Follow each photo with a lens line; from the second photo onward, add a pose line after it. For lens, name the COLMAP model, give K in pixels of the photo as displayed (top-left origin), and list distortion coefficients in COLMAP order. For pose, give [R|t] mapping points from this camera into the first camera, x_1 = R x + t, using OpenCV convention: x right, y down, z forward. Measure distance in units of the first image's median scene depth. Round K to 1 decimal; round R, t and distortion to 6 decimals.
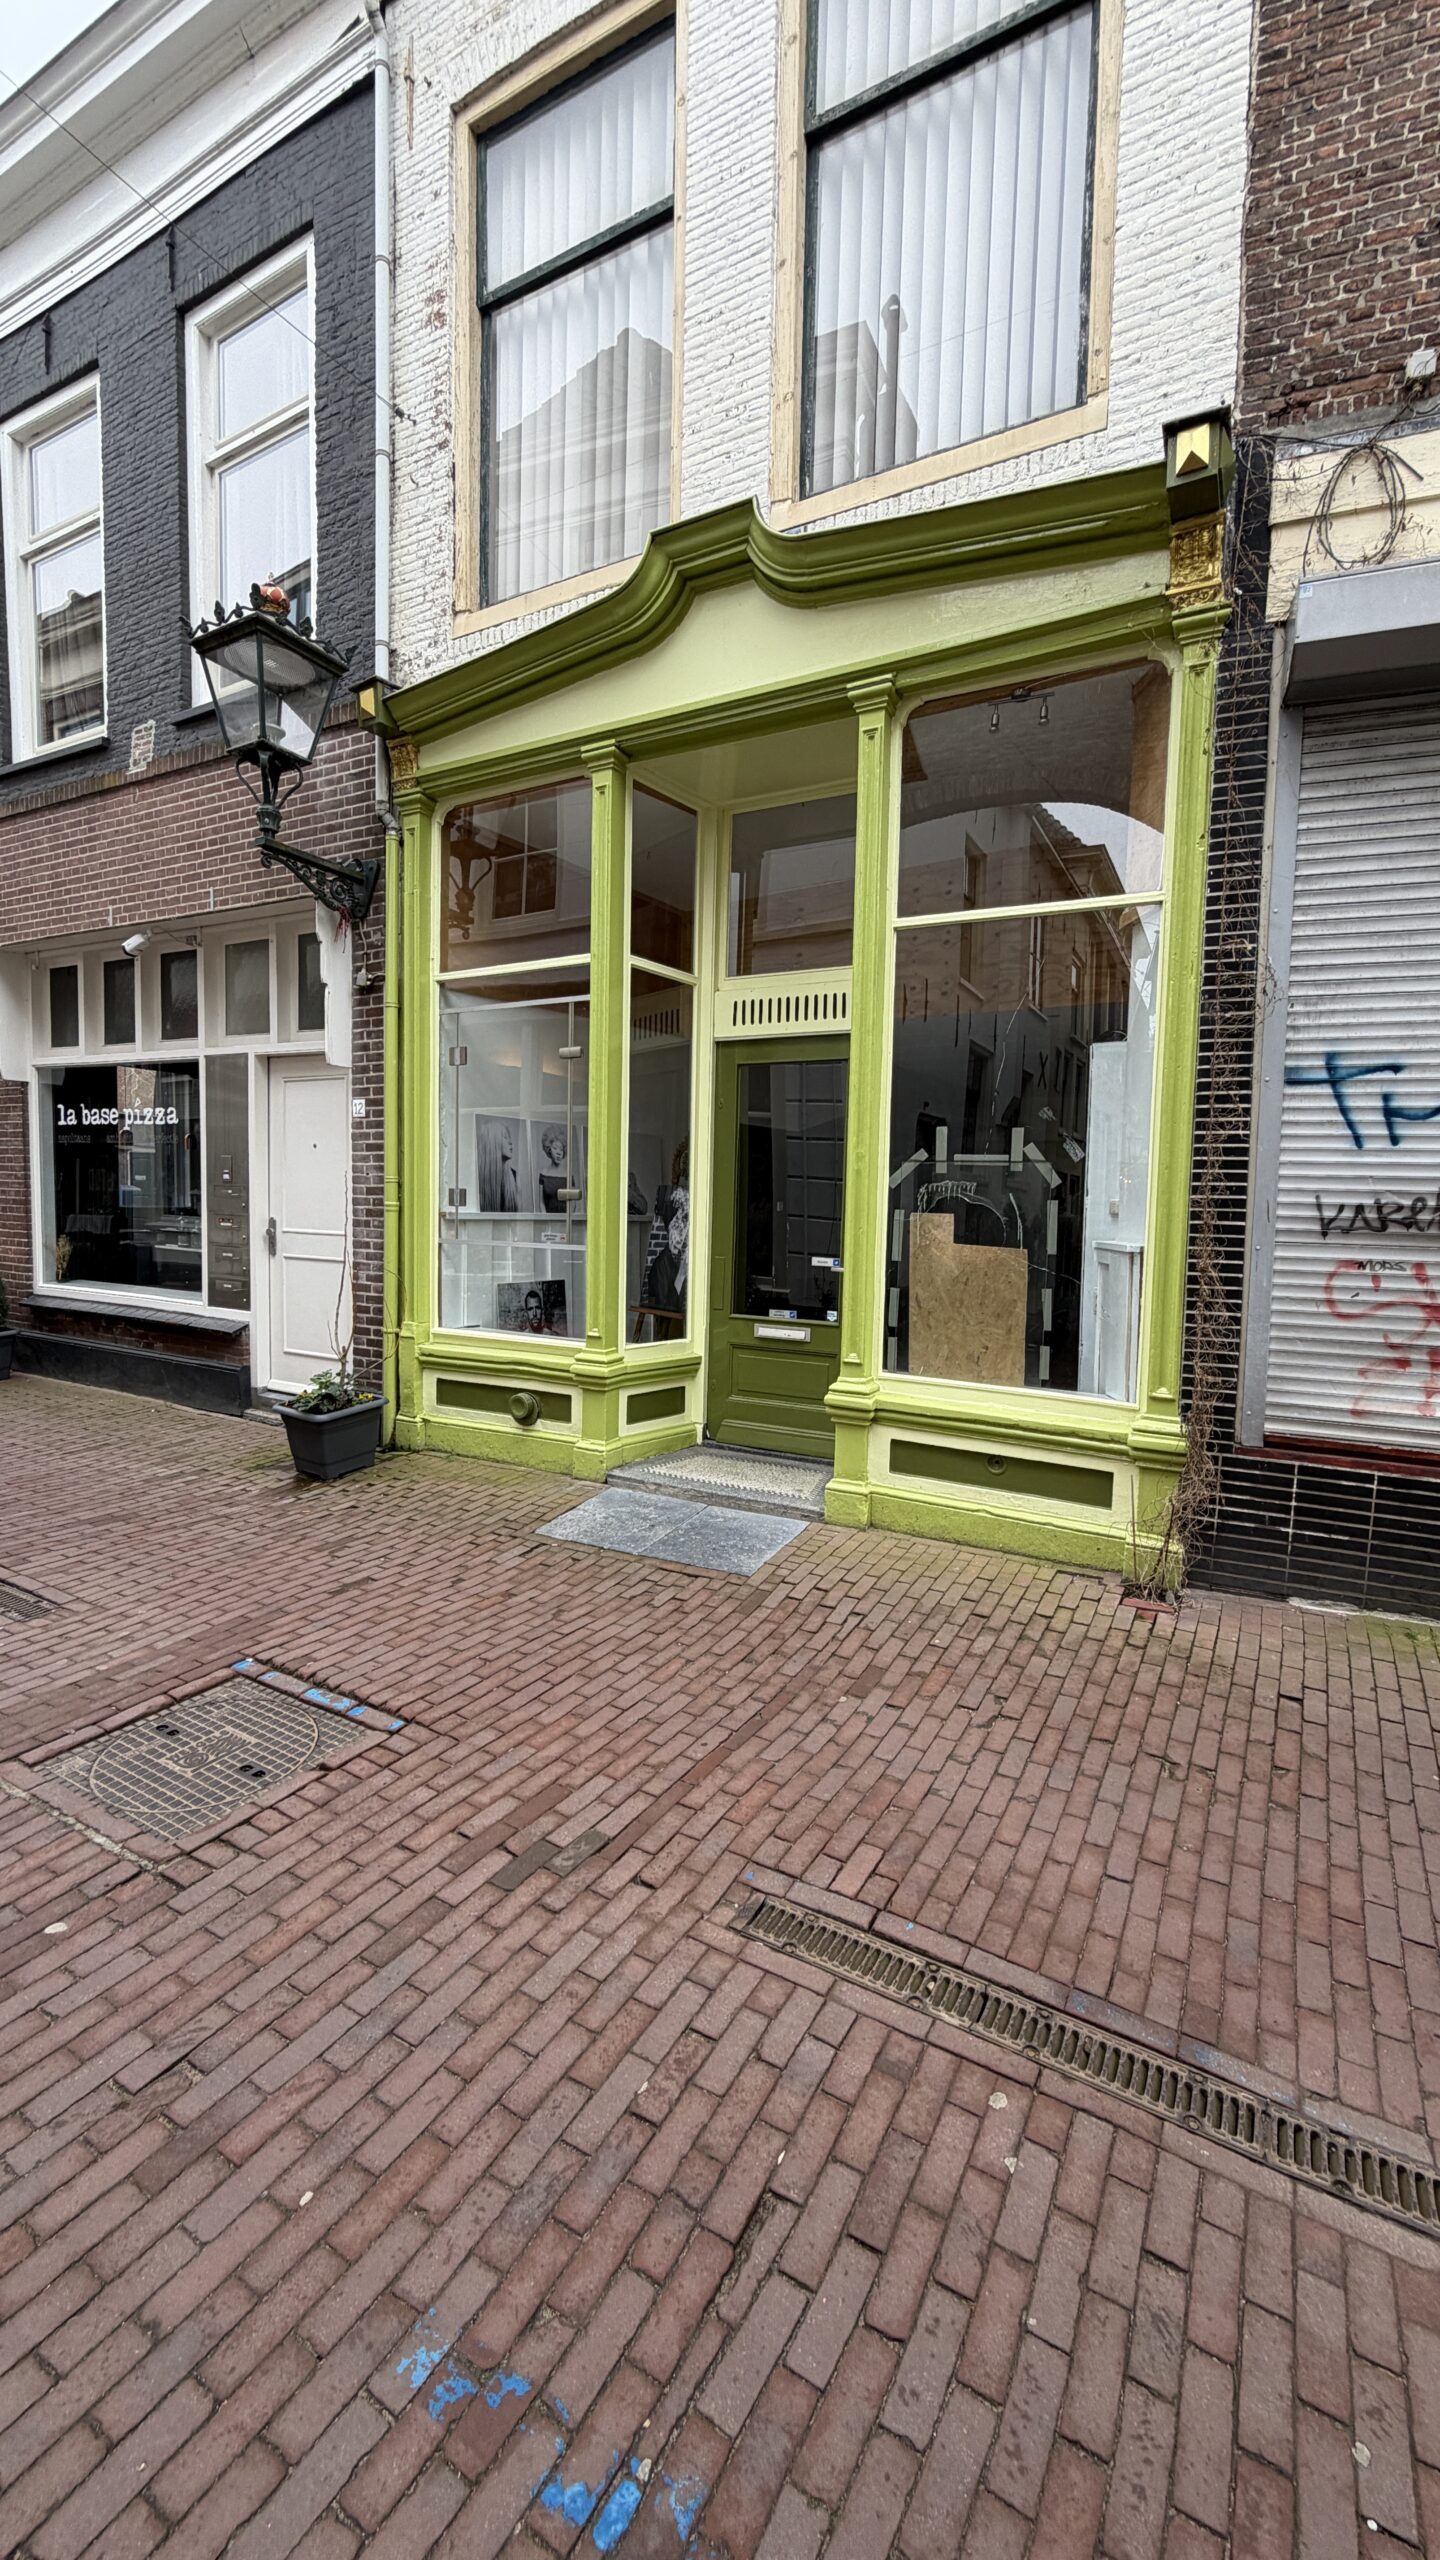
lens RADIAL K [[1025.5, 0, 722.1], [0, 1025.5, 1270.7], [0, 0, 1]] dist [-0.001177, -0.000195]
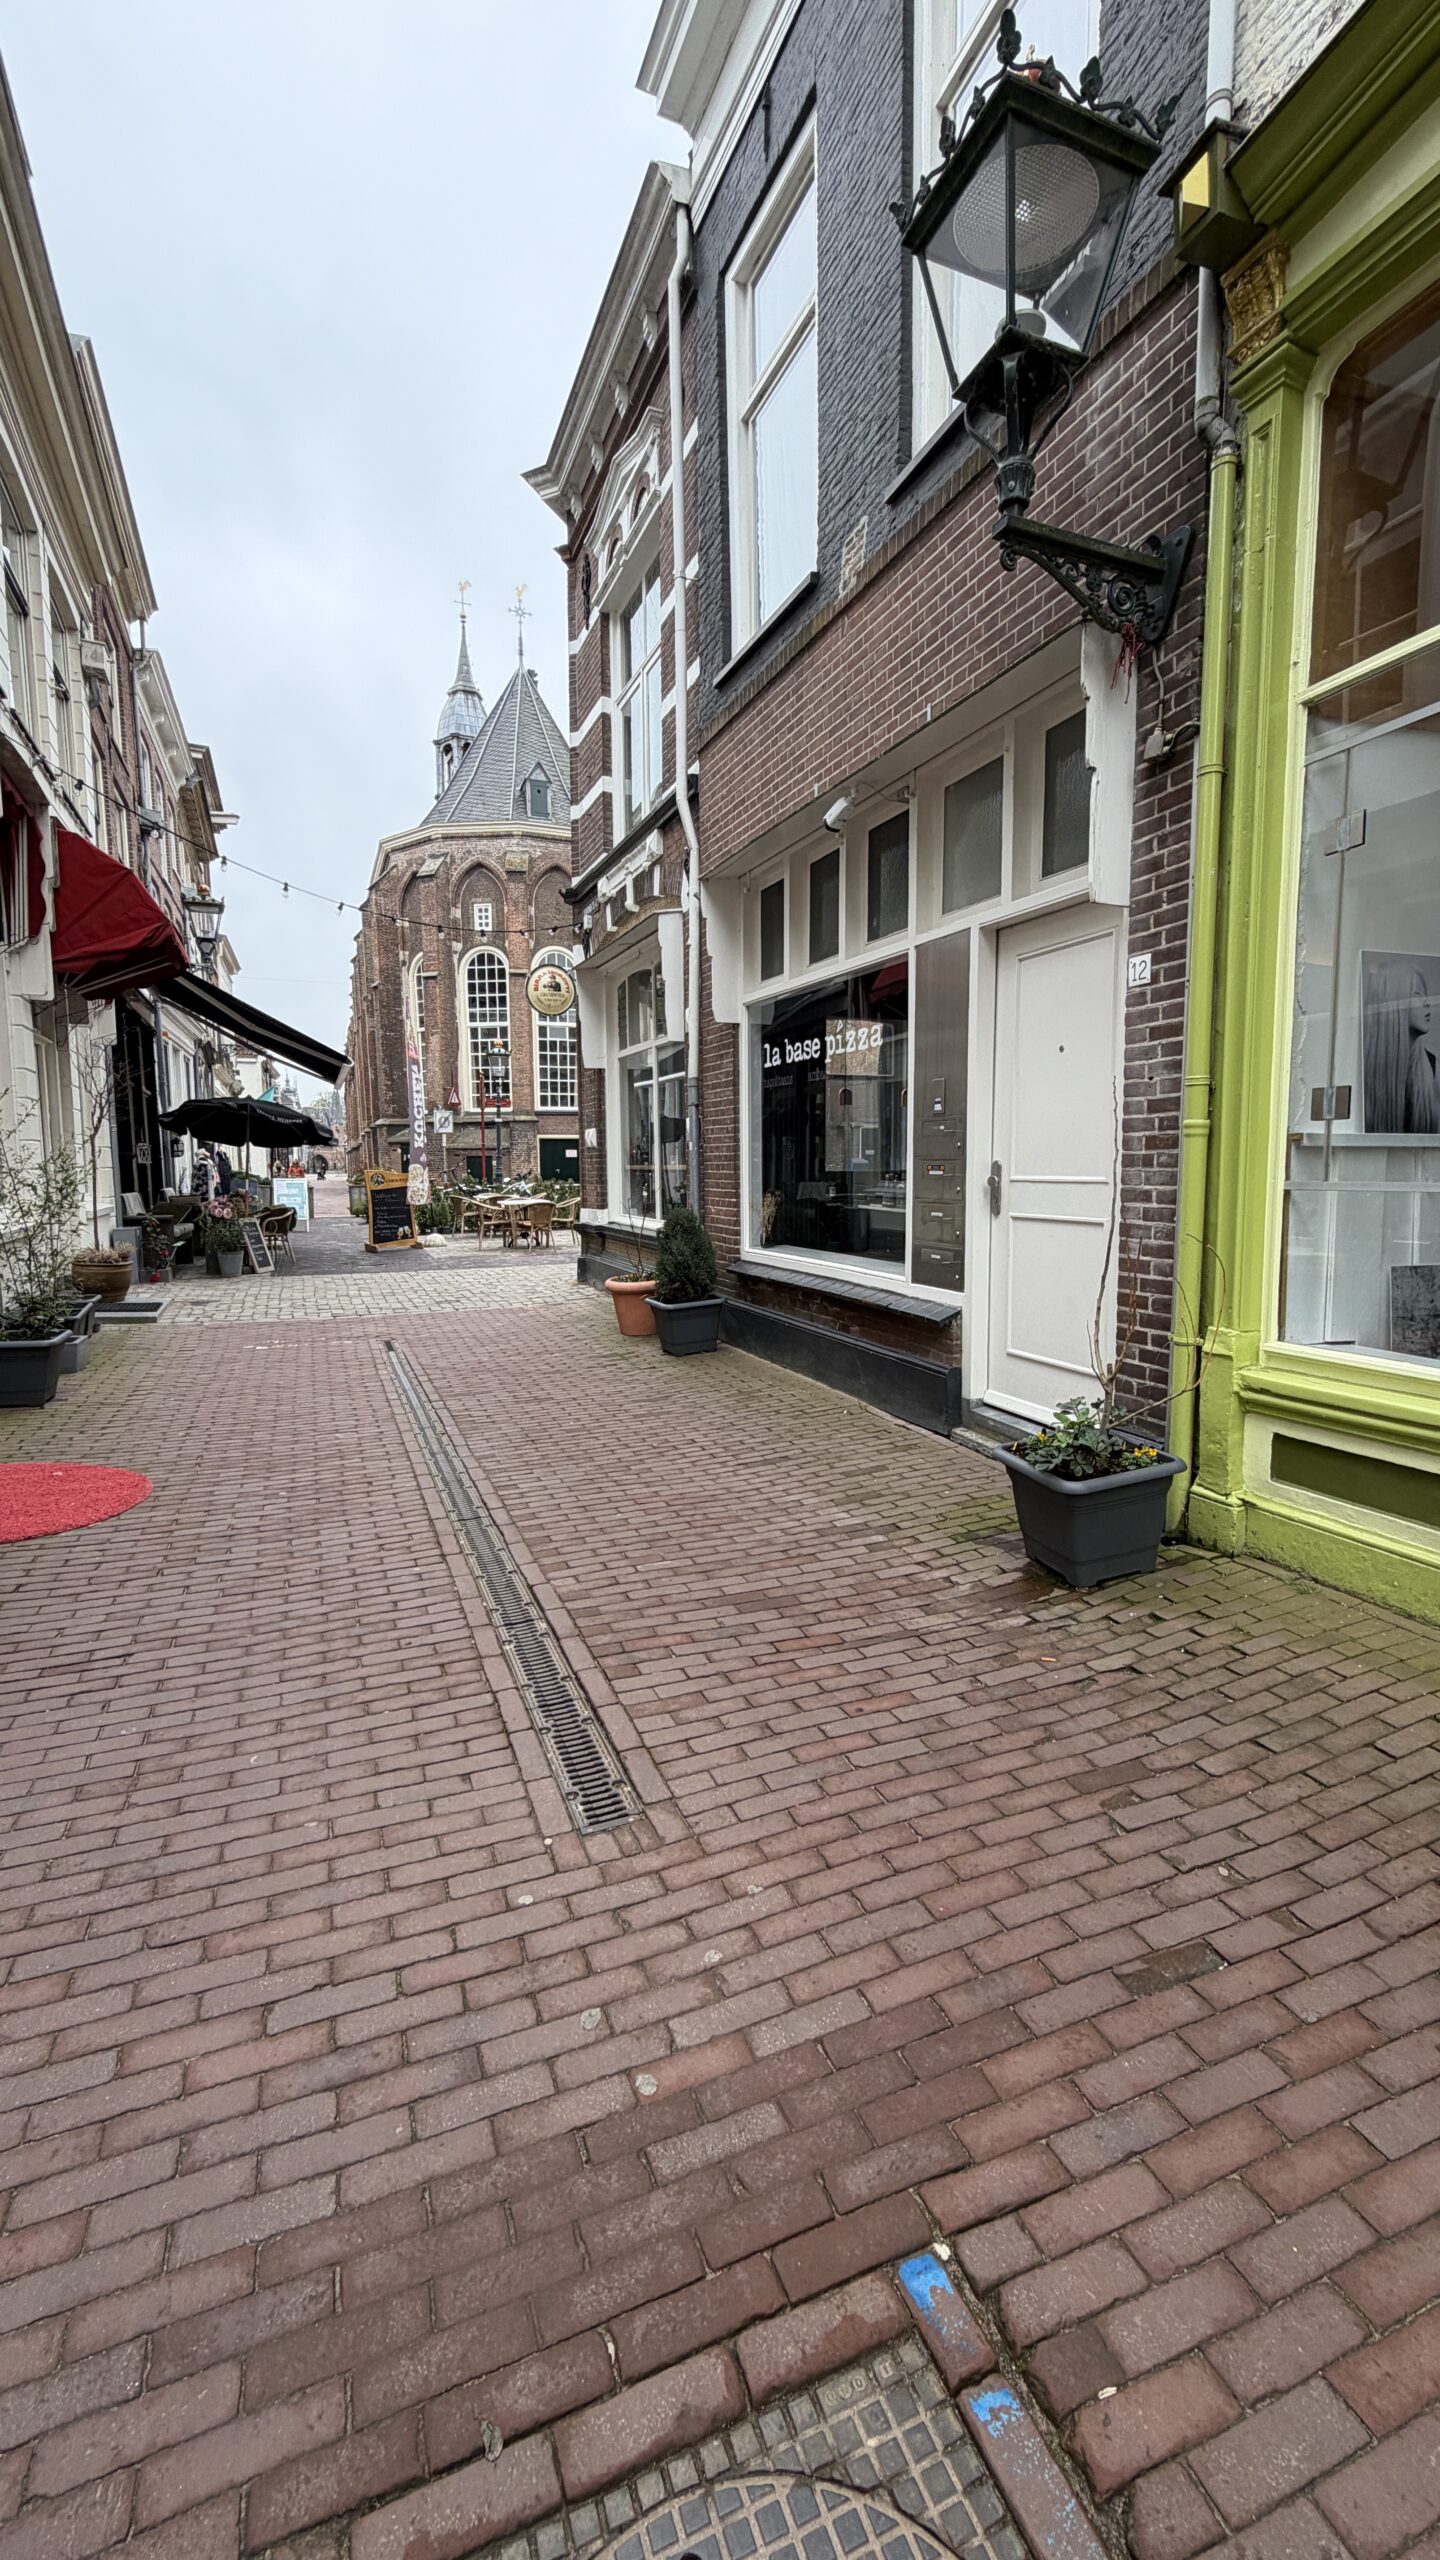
lens RADIAL K [[1025.5, 0, 722.1], [0, 1025.5, 1270.7], [0, 0, 1]] dist [-0.001177, -0.000195]
pose [[0.788618, 0.034791, -0.613898, -0.172119], [-0.018165, 0.999280, 0.033297, 0.003555], [0.614615, -0.015107, 0.788683, 0.370119]]
